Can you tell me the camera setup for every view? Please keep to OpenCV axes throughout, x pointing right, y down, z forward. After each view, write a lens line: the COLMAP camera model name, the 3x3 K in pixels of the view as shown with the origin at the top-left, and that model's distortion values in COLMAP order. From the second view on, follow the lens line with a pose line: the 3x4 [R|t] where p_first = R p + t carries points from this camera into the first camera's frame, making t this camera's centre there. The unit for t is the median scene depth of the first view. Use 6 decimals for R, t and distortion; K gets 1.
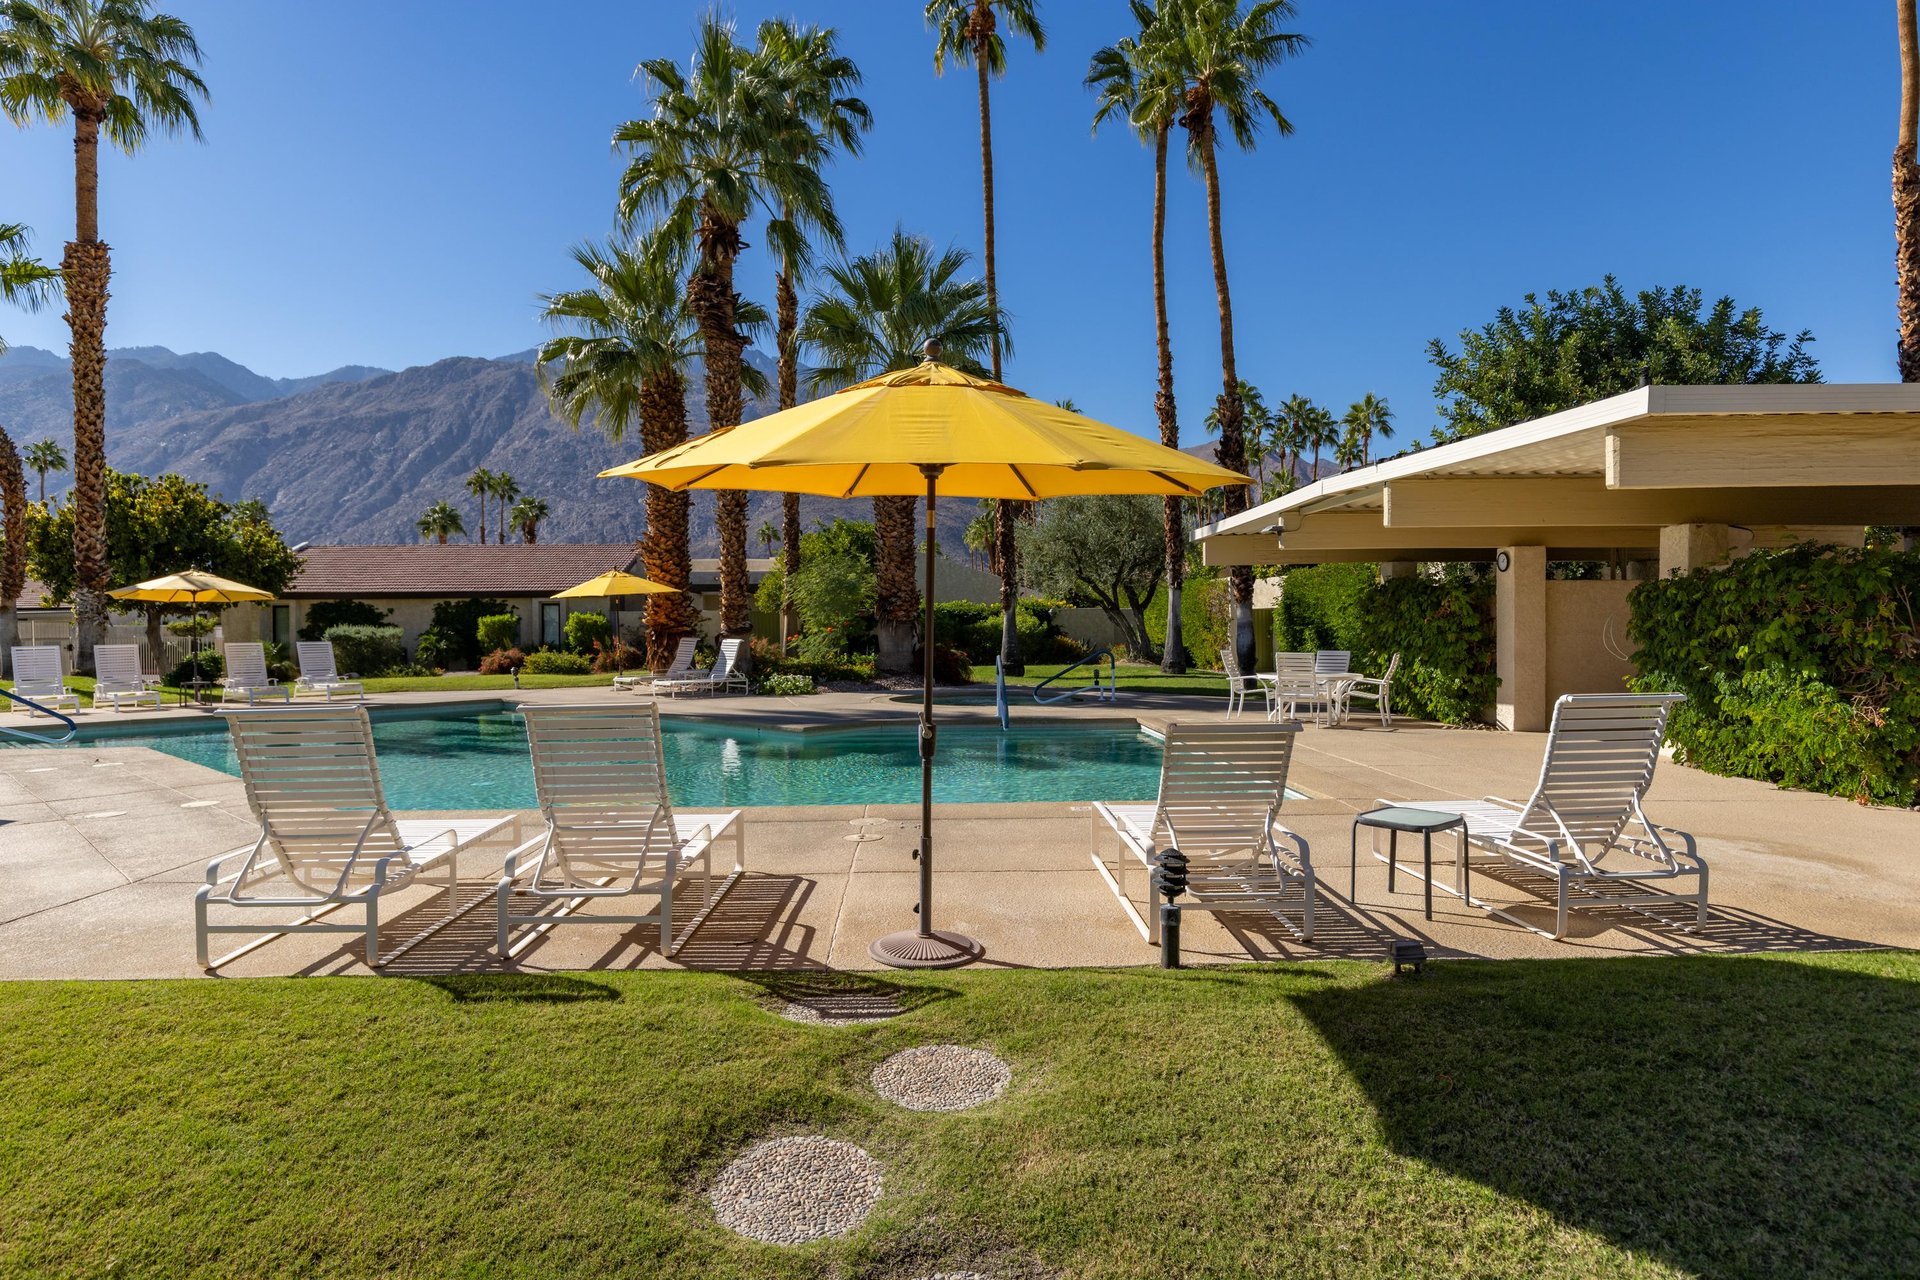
lens RADIAL K [[1714.3, 0, 959.9], [0, 1714.3, 638.0], [0, 0, 1]] dist [0.007216, -0.002083]
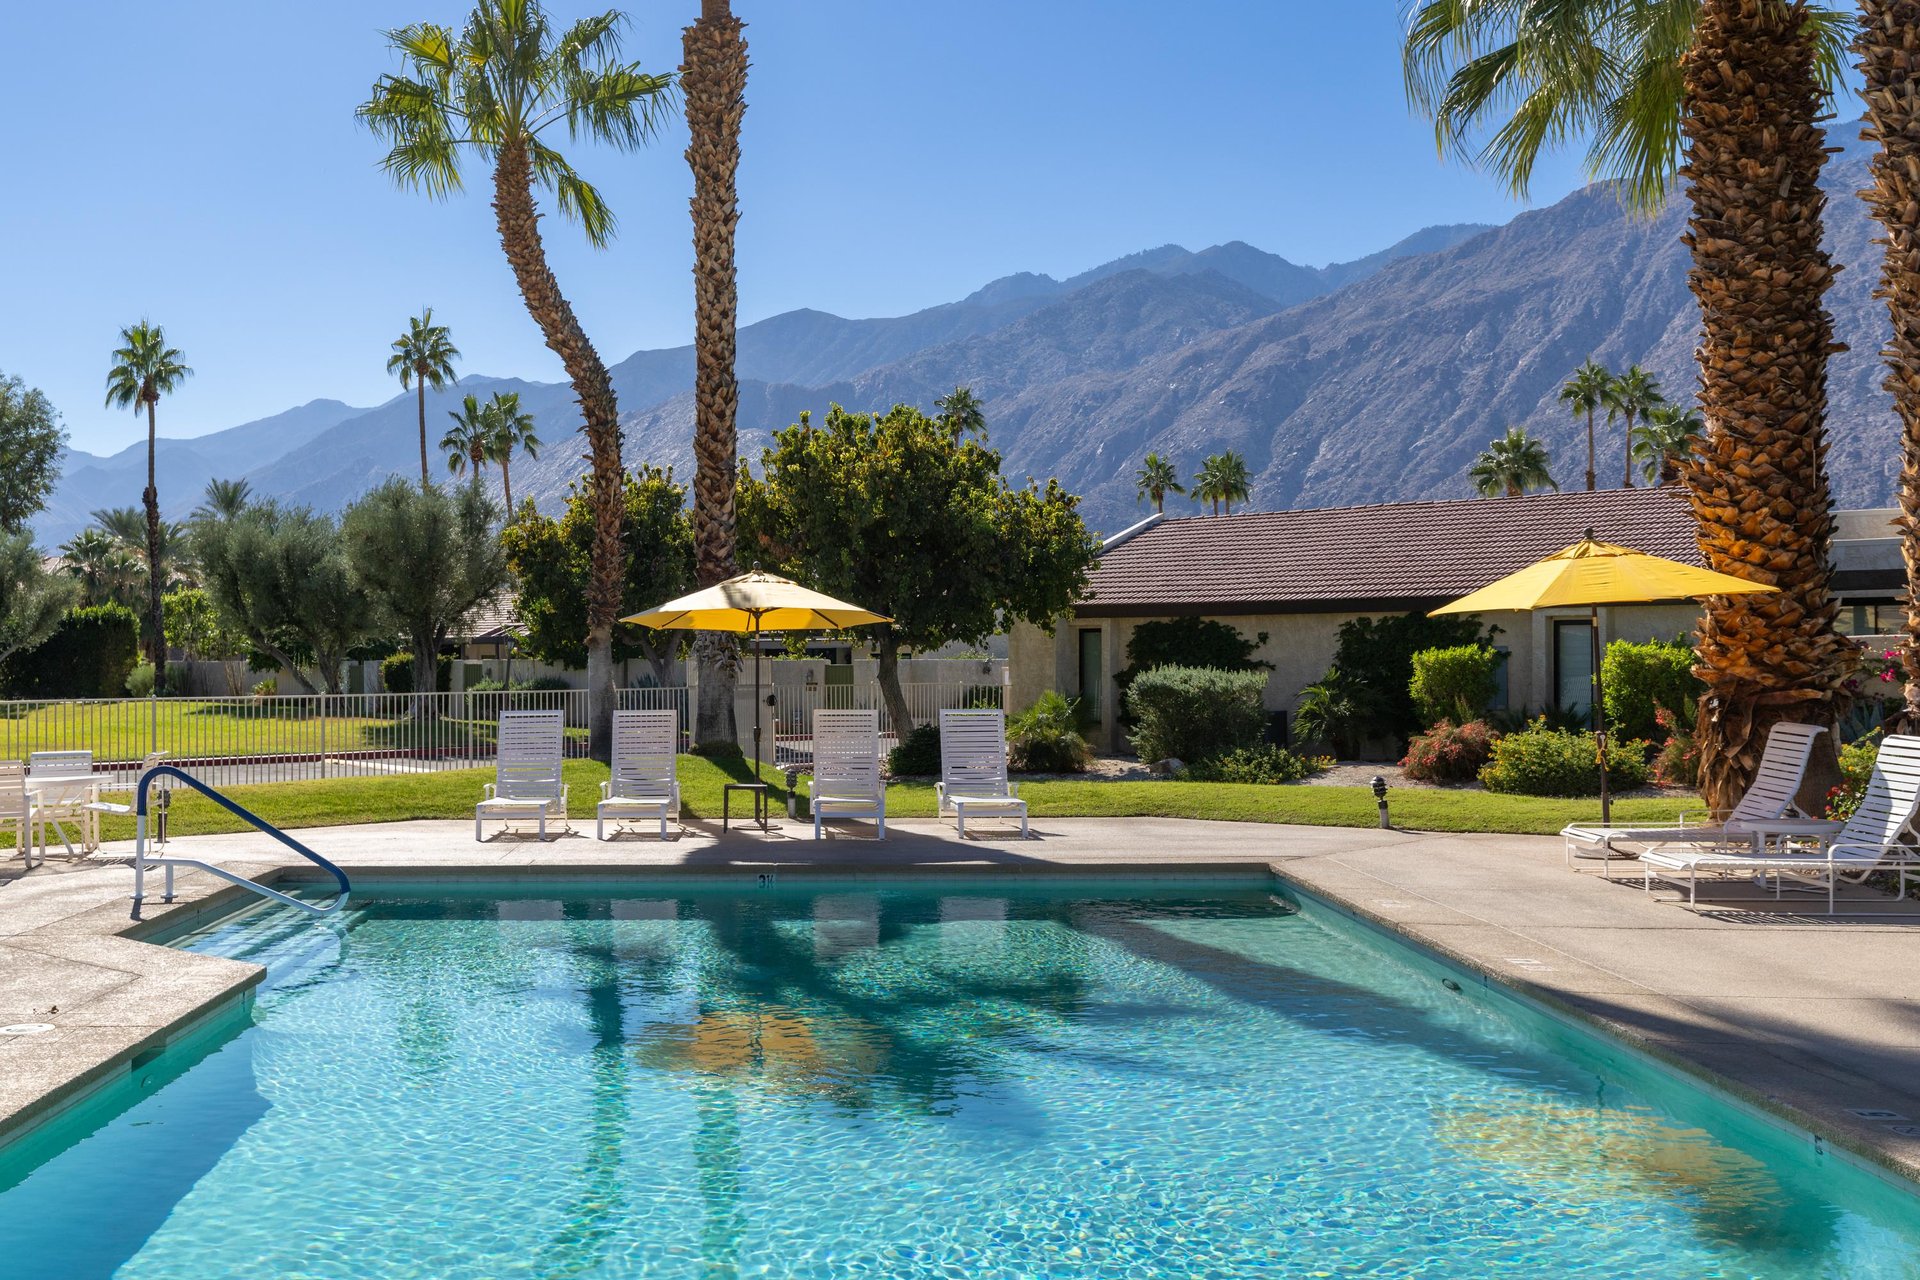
lens RADIAL K [[1714.3, 0, 959.6], [0, 1714.3, 629.8], [0, 0, 1]] dist [0.007216, -0.002083]
pose [[0.663571, -0.002010, -0.748110, -0.008427], [0.001447, 0.999998, -0.001403, -0.017509], [0.748112, -0.000151, 0.663573, 0.587939]]
